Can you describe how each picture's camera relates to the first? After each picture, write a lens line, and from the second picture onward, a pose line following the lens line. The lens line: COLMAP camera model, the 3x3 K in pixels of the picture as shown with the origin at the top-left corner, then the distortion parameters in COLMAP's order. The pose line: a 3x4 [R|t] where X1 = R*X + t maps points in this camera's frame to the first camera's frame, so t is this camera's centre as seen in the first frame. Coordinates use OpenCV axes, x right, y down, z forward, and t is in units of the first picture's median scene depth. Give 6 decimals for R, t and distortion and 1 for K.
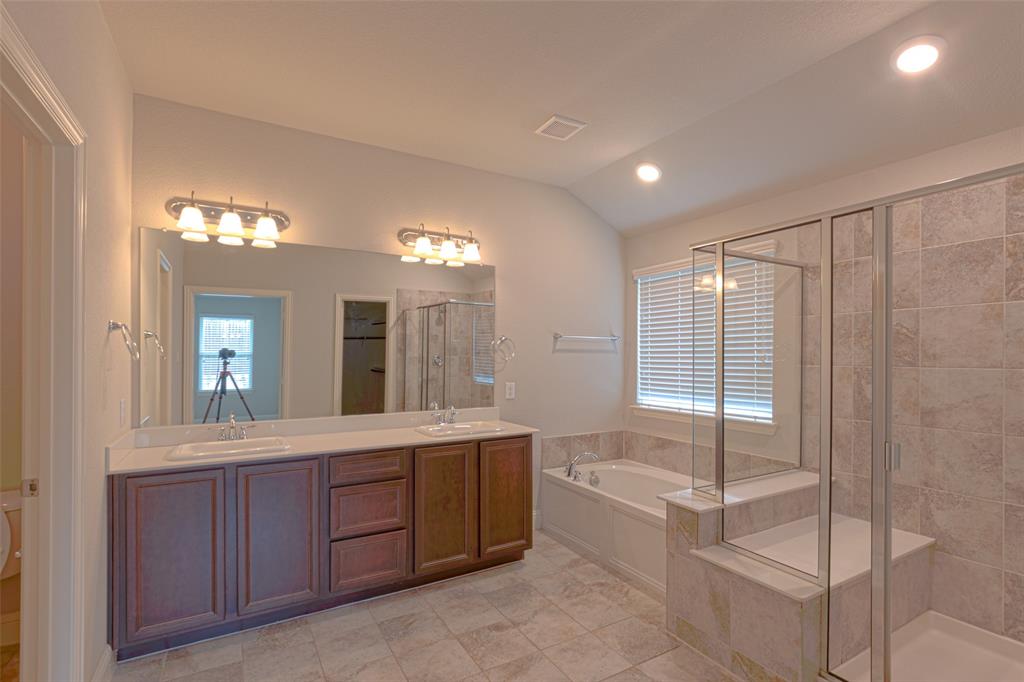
lens RADIAL K [[463.6, 0, 481.1], [0, 463.6, 357.1], [0, 0, 1]] dist [0.005306, -0.000297]
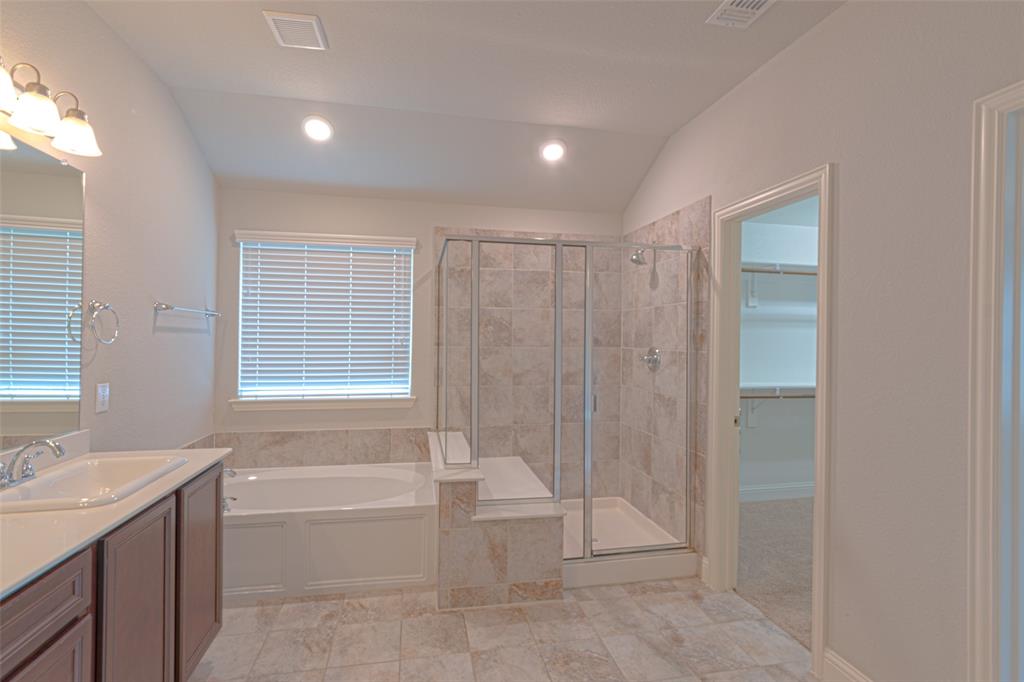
lens RADIAL K [[463.6, 0, 521.0], [0, 463.6, 338.2], [0, 0, 1]] dist [0.005306, -0.000297]
pose [[0.313554, 0.003071, 0.949565, -0.436850], [-0.006405, 0.999979, -0.001119, -0.004671], [-0.949549, -0.005731, 0.313567, 0.441071]]
